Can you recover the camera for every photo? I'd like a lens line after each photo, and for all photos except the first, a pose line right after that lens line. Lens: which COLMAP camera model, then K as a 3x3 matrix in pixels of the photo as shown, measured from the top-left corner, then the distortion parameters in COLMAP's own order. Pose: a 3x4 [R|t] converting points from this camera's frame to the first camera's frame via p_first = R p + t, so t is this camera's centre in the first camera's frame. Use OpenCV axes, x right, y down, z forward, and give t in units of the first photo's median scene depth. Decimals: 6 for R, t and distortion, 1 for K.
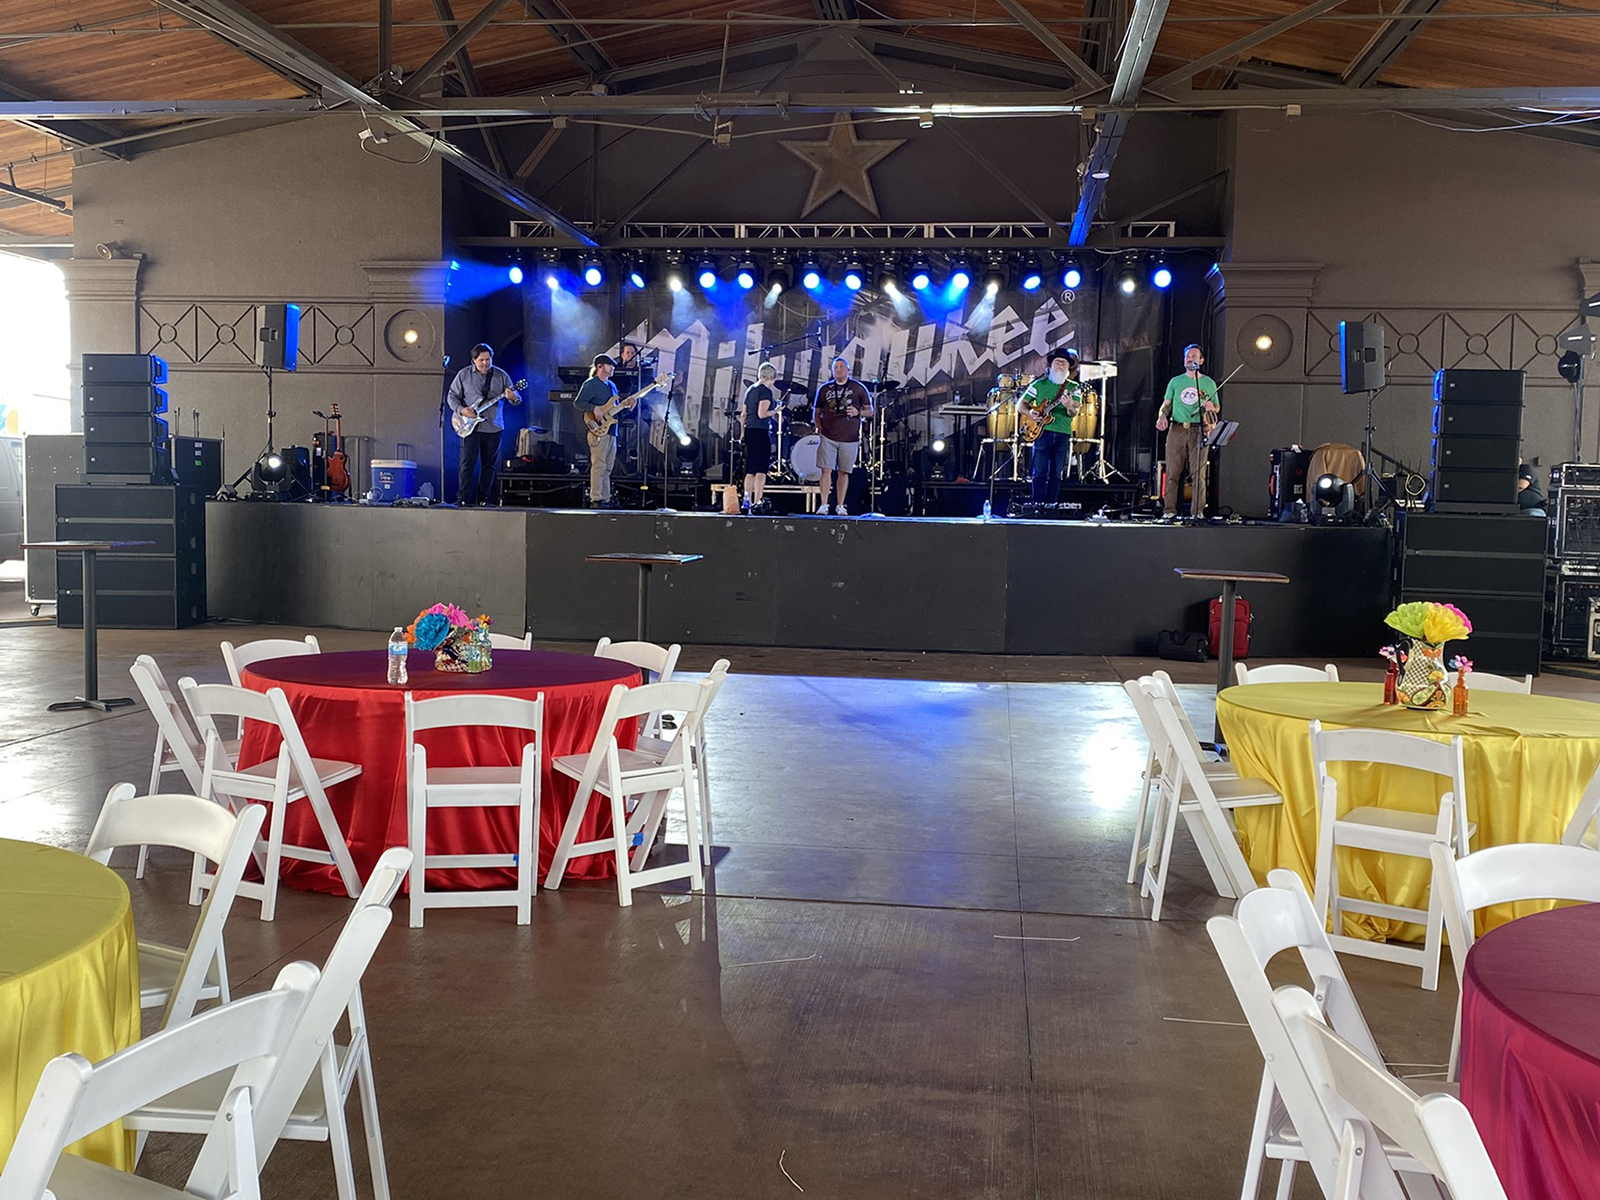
lens RADIAL K [[1602.6, 0, 806.1], [0, 1602.6, 597.7], [0, 0, 1]] dist [0.032552, 0.000000]
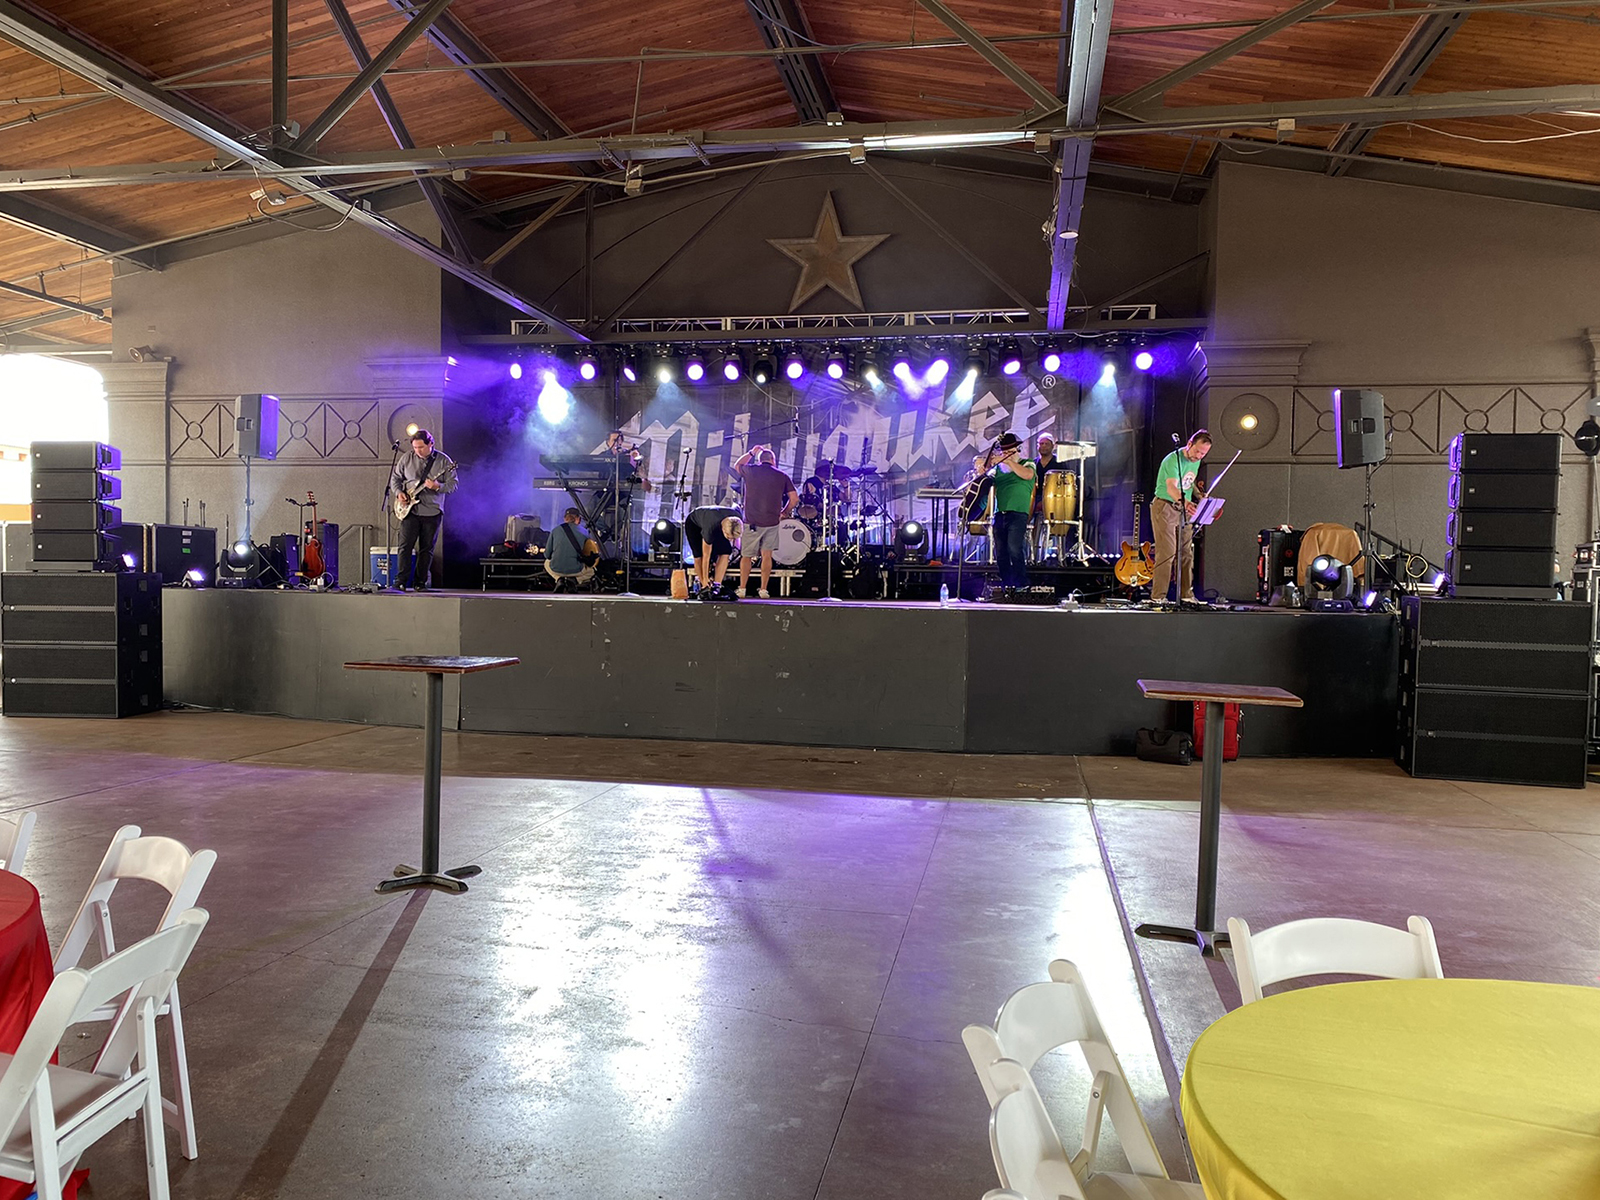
lens RADIAL K [[1197.4, 0, 794.6], [0, 1197.4, 613.0], [0, 0, 1]] dist [0.010497, 0.006327]
pose [[0.996744, -0.001222, -0.080625, 0.069342], [-0.001600, 0.999389, -0.034929, -0.017008], [0.080618, 0.034944, 0.996132, 0.260515]]
